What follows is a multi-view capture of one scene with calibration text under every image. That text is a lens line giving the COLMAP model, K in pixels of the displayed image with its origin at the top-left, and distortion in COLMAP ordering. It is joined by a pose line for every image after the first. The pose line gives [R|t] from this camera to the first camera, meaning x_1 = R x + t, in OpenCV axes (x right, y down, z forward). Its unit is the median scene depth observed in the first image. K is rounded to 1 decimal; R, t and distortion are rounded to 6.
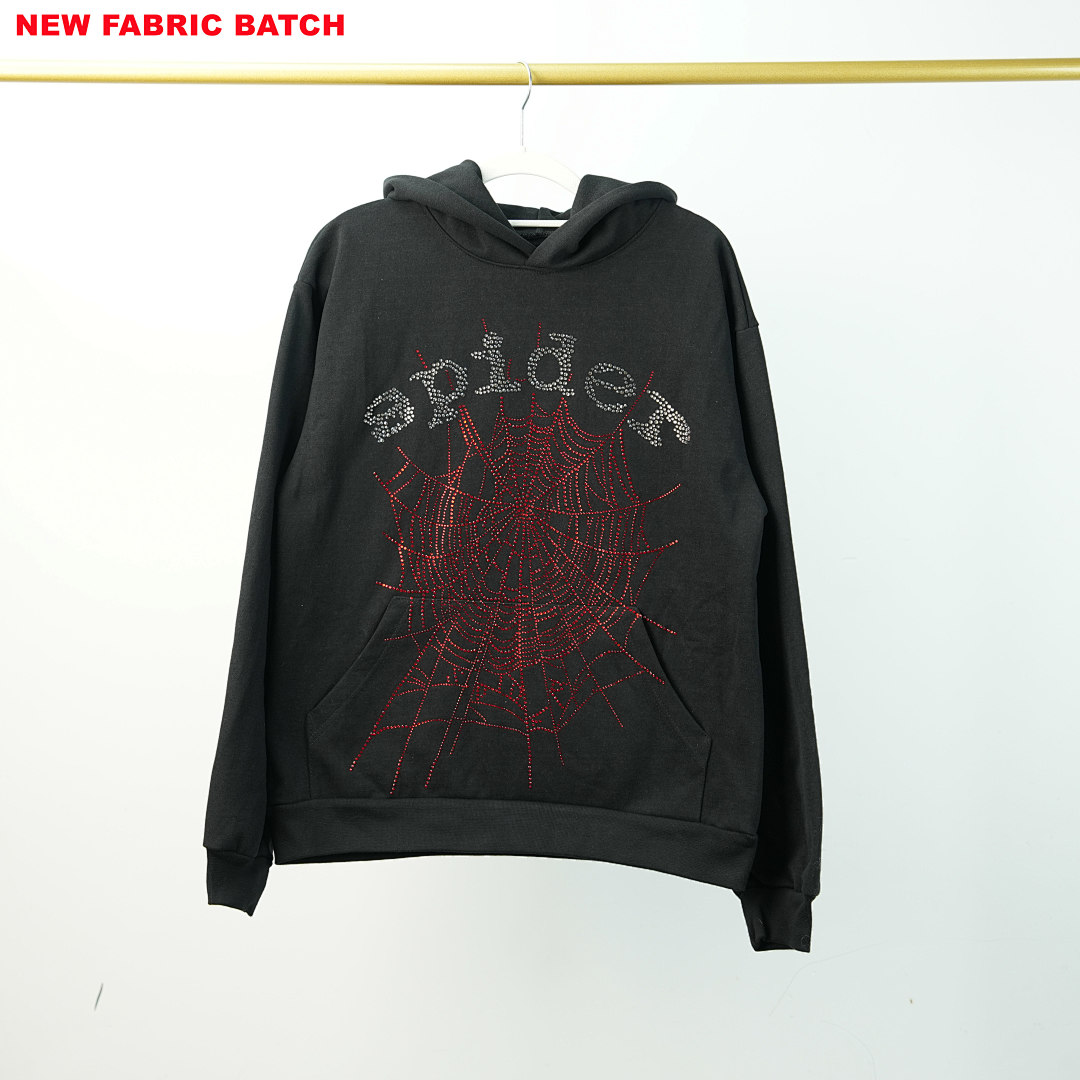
lens RADIAL K [[2467.0, 0, 559.1], [0, 2467.0, 605.3], [0, 0, 1]] dist [0.392719, 4.320307]
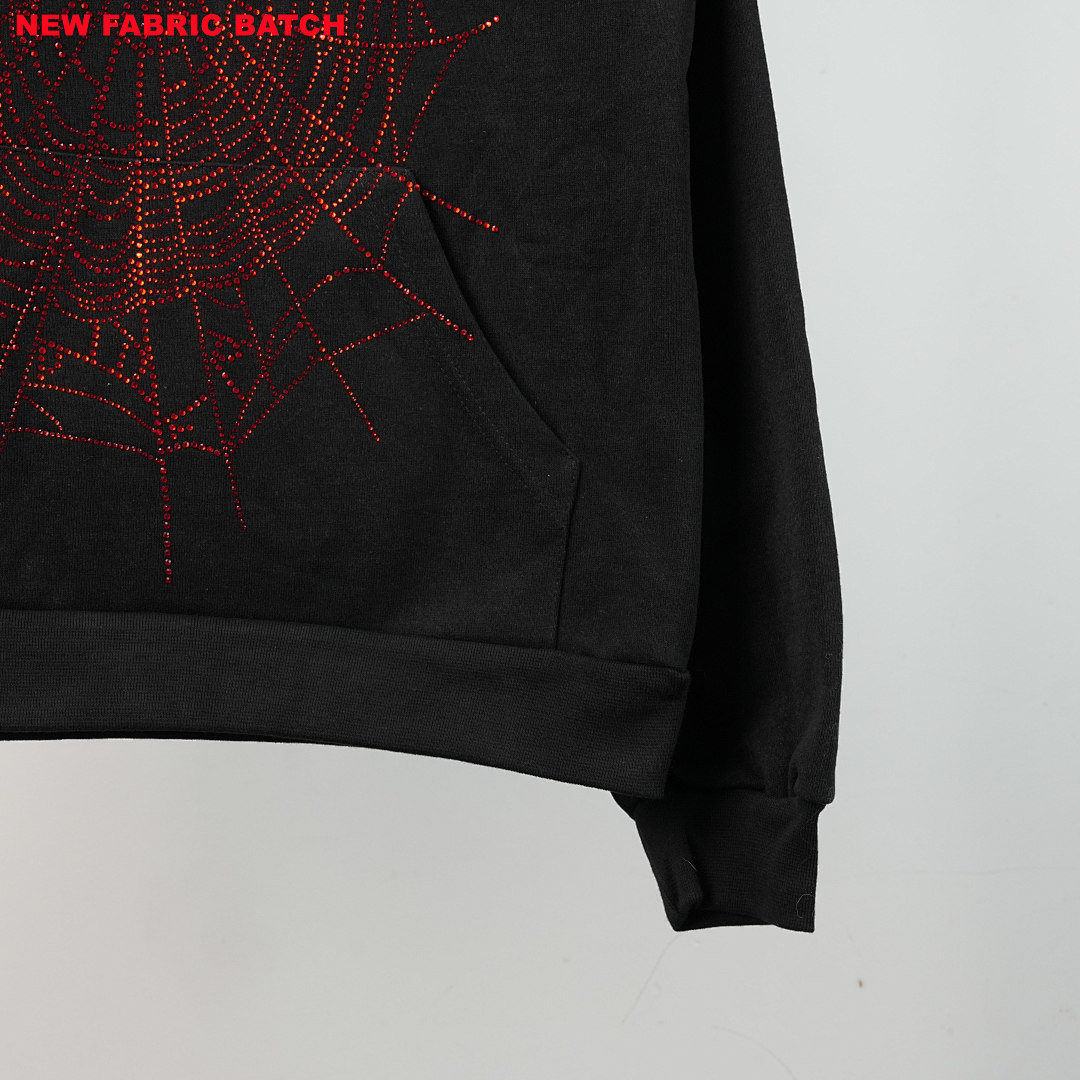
lens RADIAL K [[1941.1, 0, 540.5], [0, 1941.1, 511.7], [0, 0, 1]] dist [0.051106, 0.186346]
pose [[0.989048, -0.008995, 0.147317, 0.002895], [0.015401, 0.998982, -0.042406, 0.077384], [-0.146785, 0.044211, 0.988180, 0.652146]]
